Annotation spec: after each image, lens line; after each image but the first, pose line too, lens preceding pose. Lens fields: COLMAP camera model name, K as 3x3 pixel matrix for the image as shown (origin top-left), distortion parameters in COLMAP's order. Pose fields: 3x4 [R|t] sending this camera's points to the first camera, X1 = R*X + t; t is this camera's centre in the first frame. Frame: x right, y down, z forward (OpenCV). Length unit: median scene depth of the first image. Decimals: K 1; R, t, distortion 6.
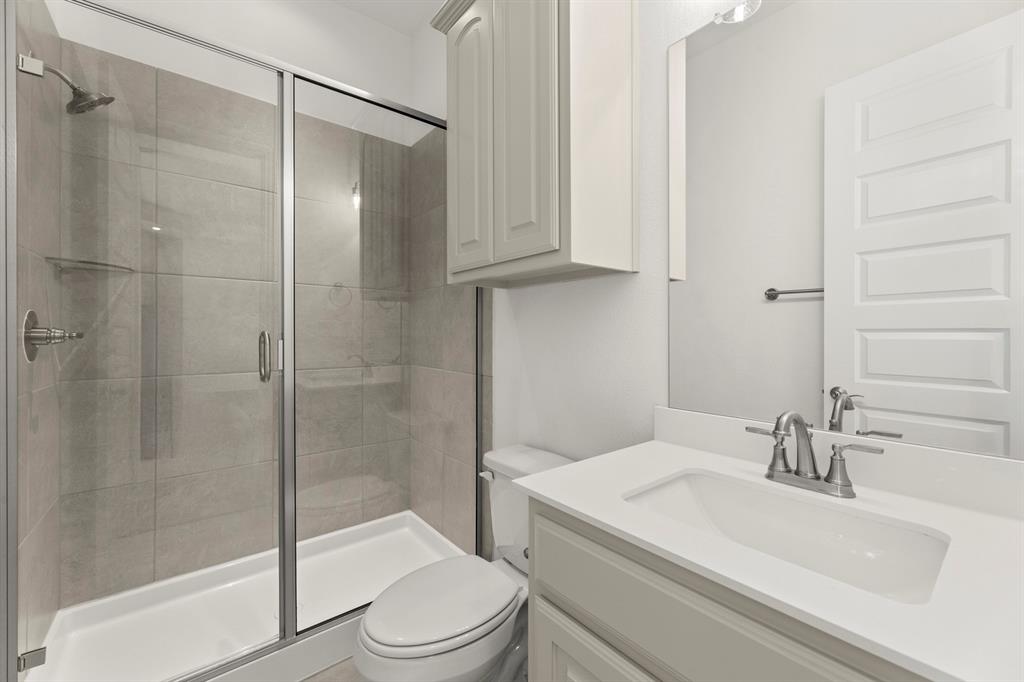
lens RADIAL K [[411.0, 0, 512.0], [0, 411.0, 341.0], [0, 0, 1]] dist [0.000738, 0.000085]
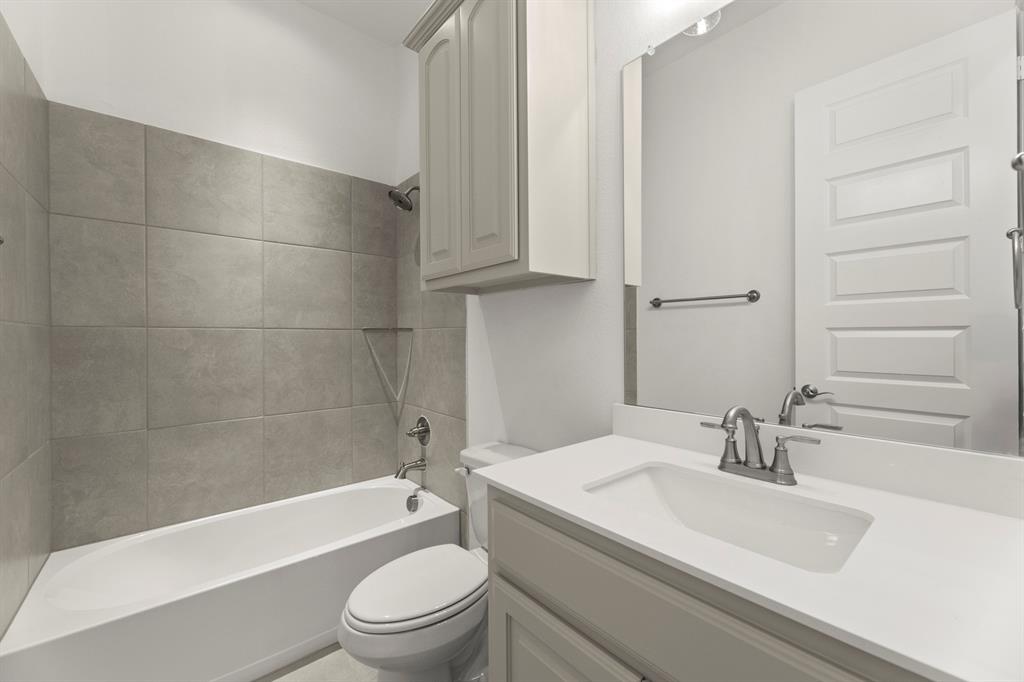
lens RADIAL K [[415.5, 0, 507.6], [0, 415.5, 342.6], [0, 0, 1]] dist [0.015656, 0.000176]
pose [[0.999924, -0.011793, 0.003724, 0.070137], [0.011805, 0.999925, -0.003362, 0.001116], [-0.003684, 0.003405, 0.999987, -0.088329]]
